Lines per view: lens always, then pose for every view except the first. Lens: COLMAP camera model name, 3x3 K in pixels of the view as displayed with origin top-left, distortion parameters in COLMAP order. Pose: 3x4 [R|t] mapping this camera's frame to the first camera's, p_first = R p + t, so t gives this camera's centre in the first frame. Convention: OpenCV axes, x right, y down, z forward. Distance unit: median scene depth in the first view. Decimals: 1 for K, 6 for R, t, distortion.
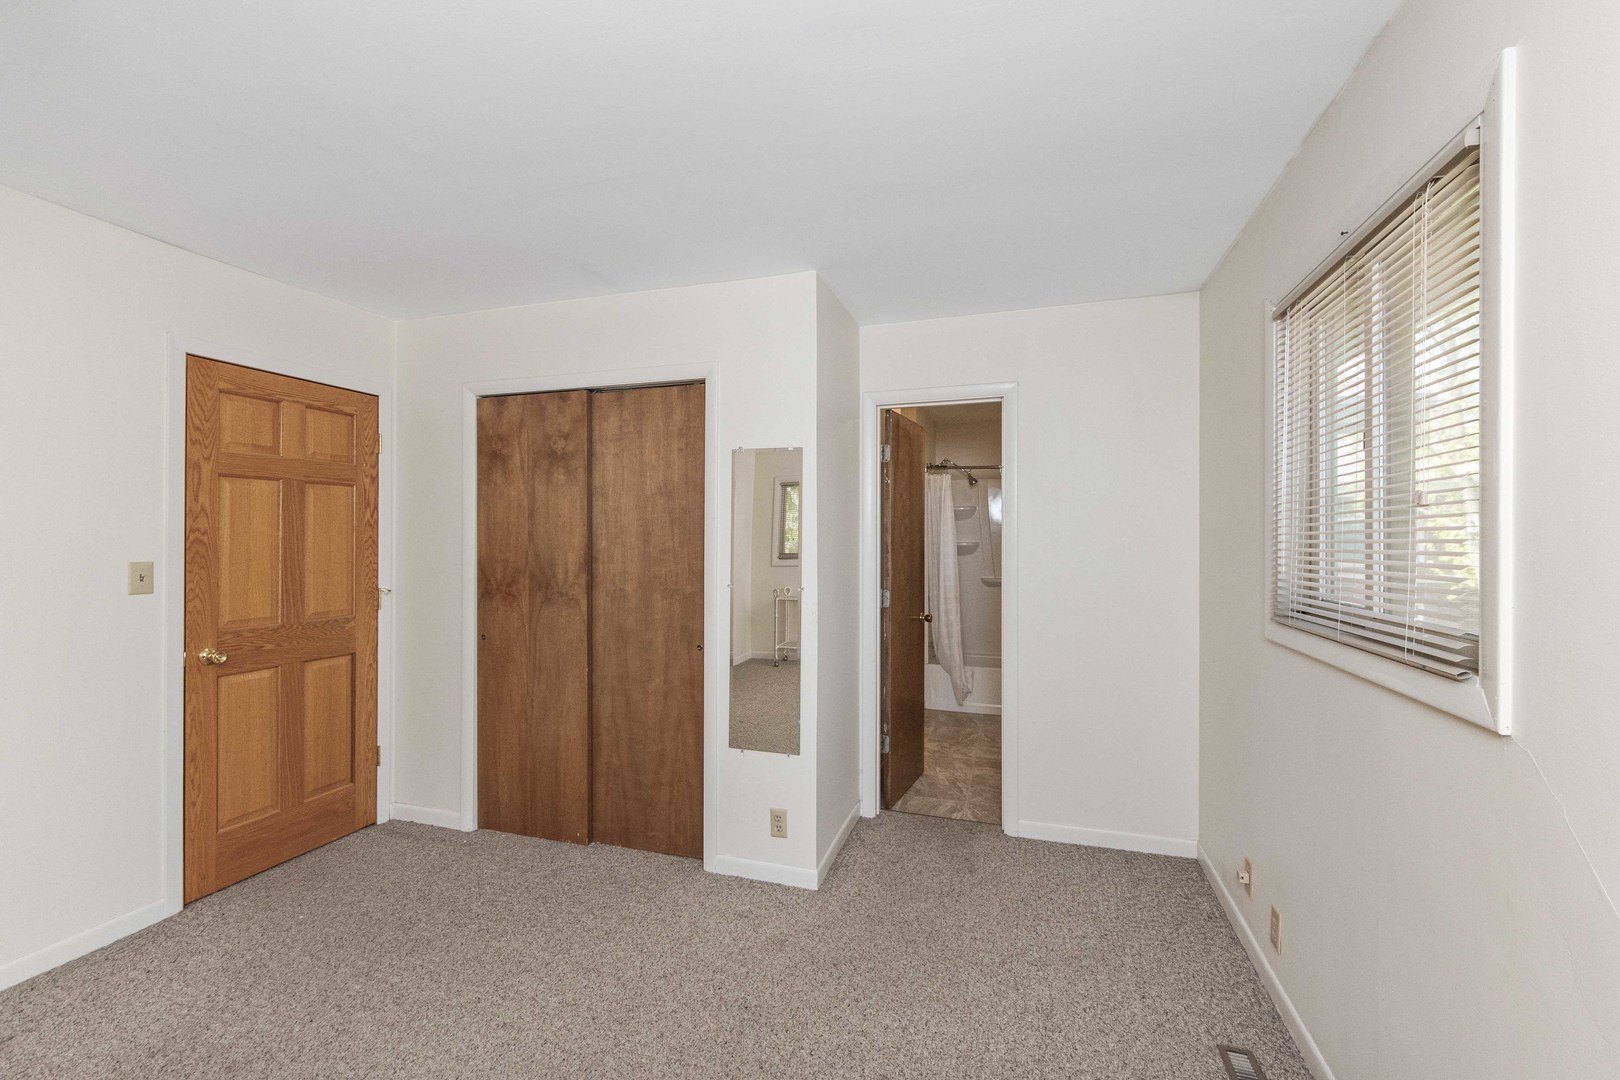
lens RADIAL K [[661.6, 0, 815.5], [0, 661.6, 545.5], [0, 0, 1]] dist [-0.002643, -0.000165]
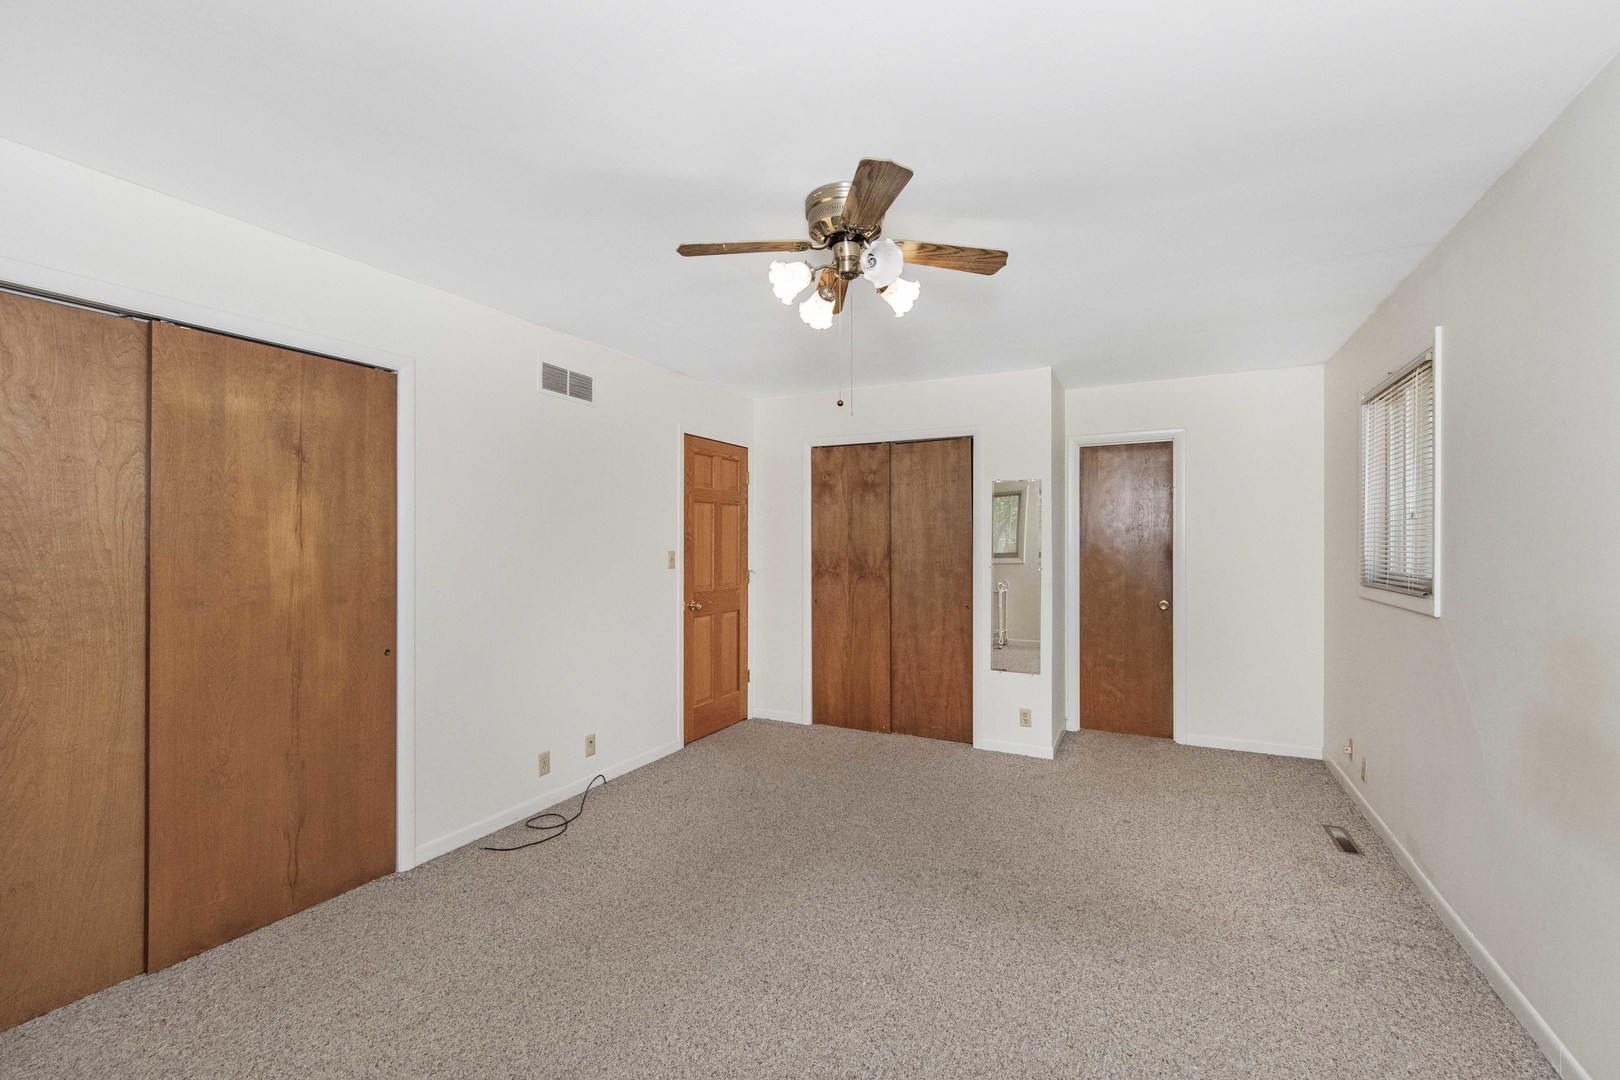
lens RADIAL K [[661.6, 0, 818.3], [0, 661.6, 544.0], [0, 0, 1]] dist [-0.002643, -0.000165]
pose [[0.985650, -0.000501, -0.168801, -0.253869], [-0.000510, 0.999982, -0.005944, 0.013713], [0.168801, 0.005945, 0.985632, -0.586605]]
